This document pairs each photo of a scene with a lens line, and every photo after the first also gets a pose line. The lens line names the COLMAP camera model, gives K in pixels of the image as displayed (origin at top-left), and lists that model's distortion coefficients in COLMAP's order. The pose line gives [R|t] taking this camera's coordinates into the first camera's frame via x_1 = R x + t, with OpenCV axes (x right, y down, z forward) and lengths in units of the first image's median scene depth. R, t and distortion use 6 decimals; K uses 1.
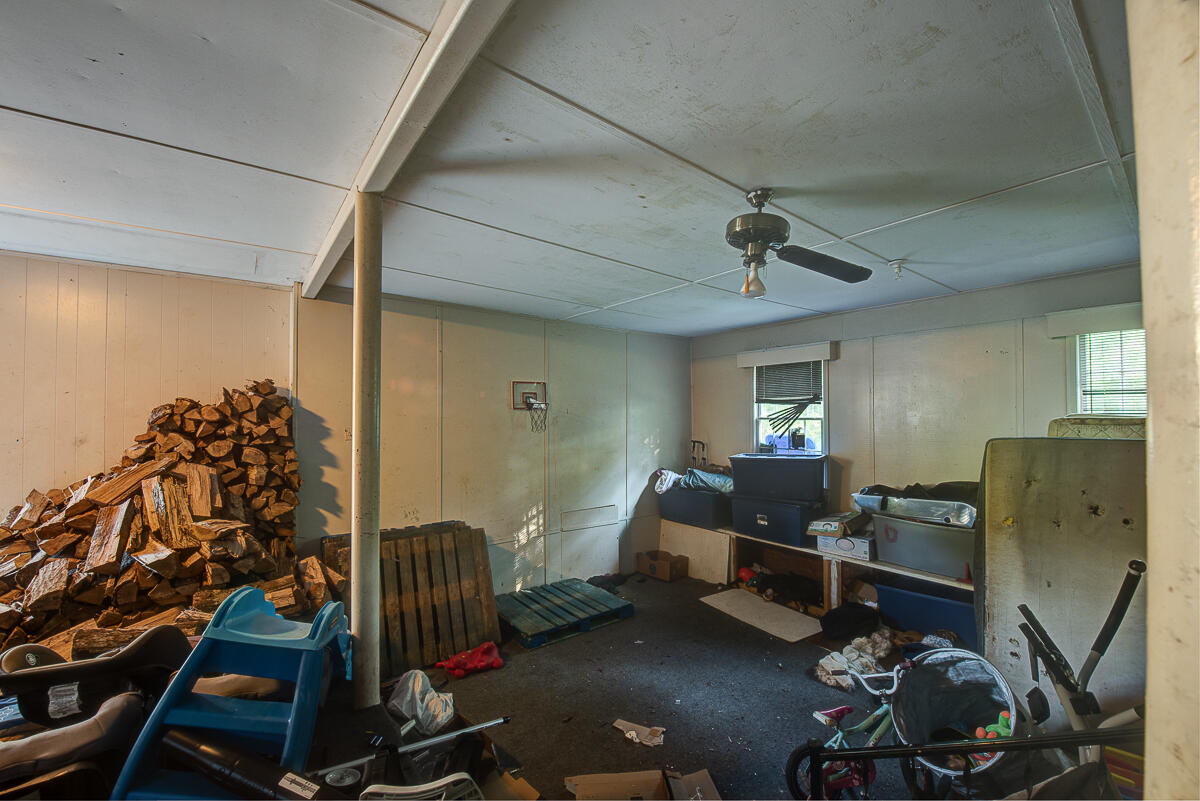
lens RADIAL K [[473.5, 0, 602.7], [0, 473.5, 406.4], [0, 0, 1]] dist [-0.018757, -0.000329]
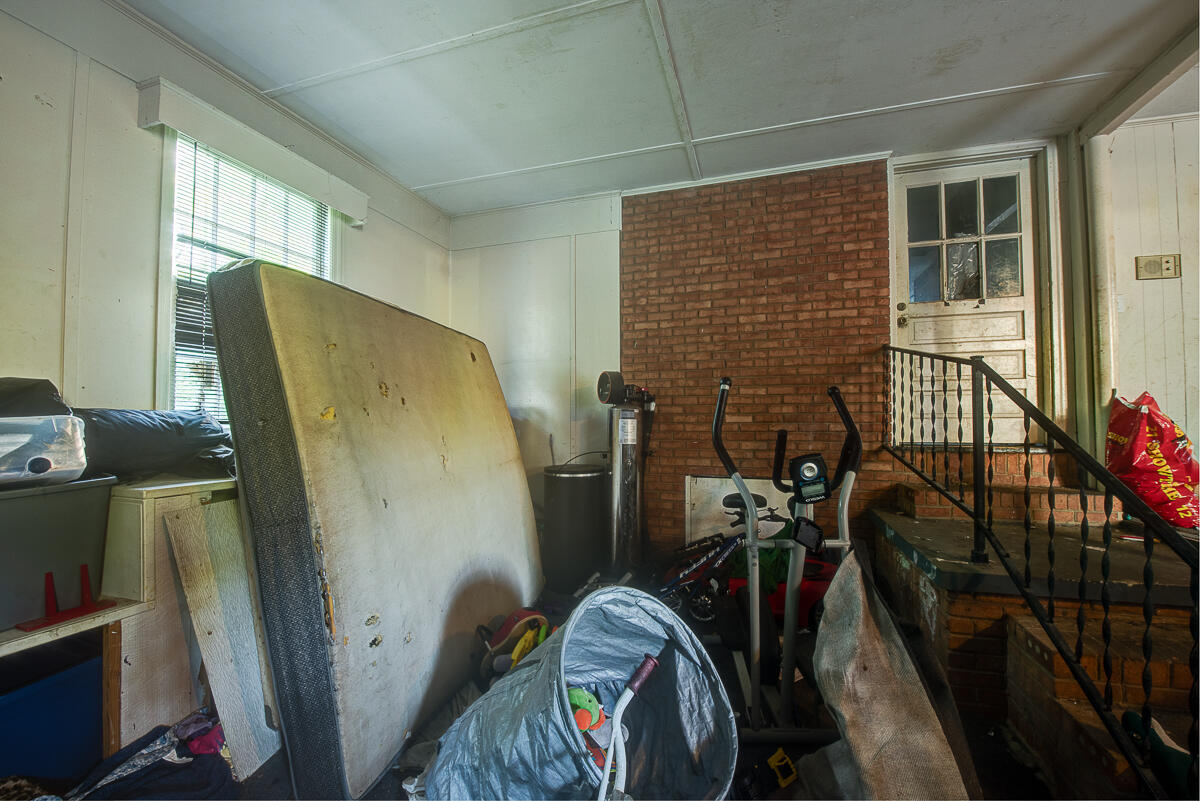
lens RADIAL K [[473.5, 0, 606.8], [0, 473.5, 408.5], [0, 0, 1]] dist [-0.018757, -0.000329]
pose [[-0.568161, 0.017749, 0.822726, 0.135295], [-0.014568, 0.999394, -0.031621, 0.140793], [-0.822788, -0.029951, -0.567558, 0.582122]]
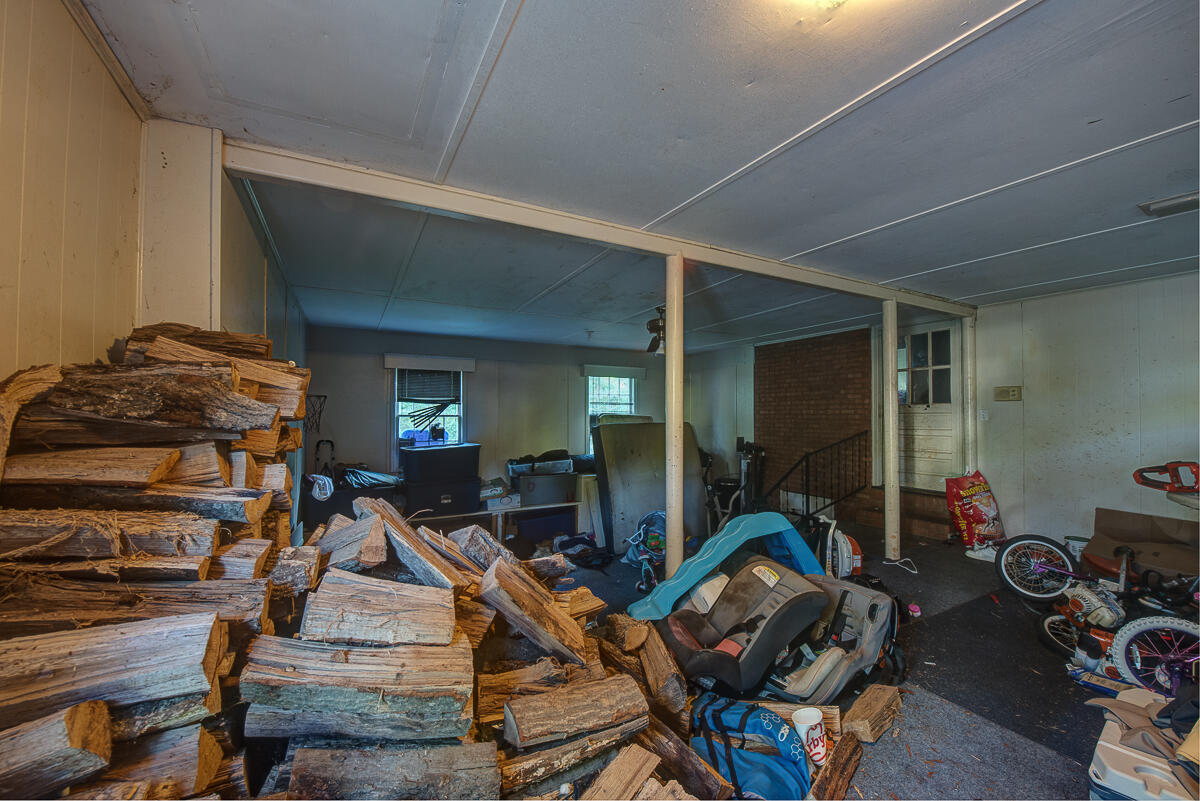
lens RADIAL K [[473.5, 0, 608.1], [0, 473.5, 407.4], [0, 0, 1]] dist [-0.018757, -0.000329]
pose [[0.153934, 0.015192, 0.987964, -0.753528], [-0.021872, 0.999689, -0.011964, 0.009668], [-0.987839, -0.019767, 0.154218, 0.382533]]
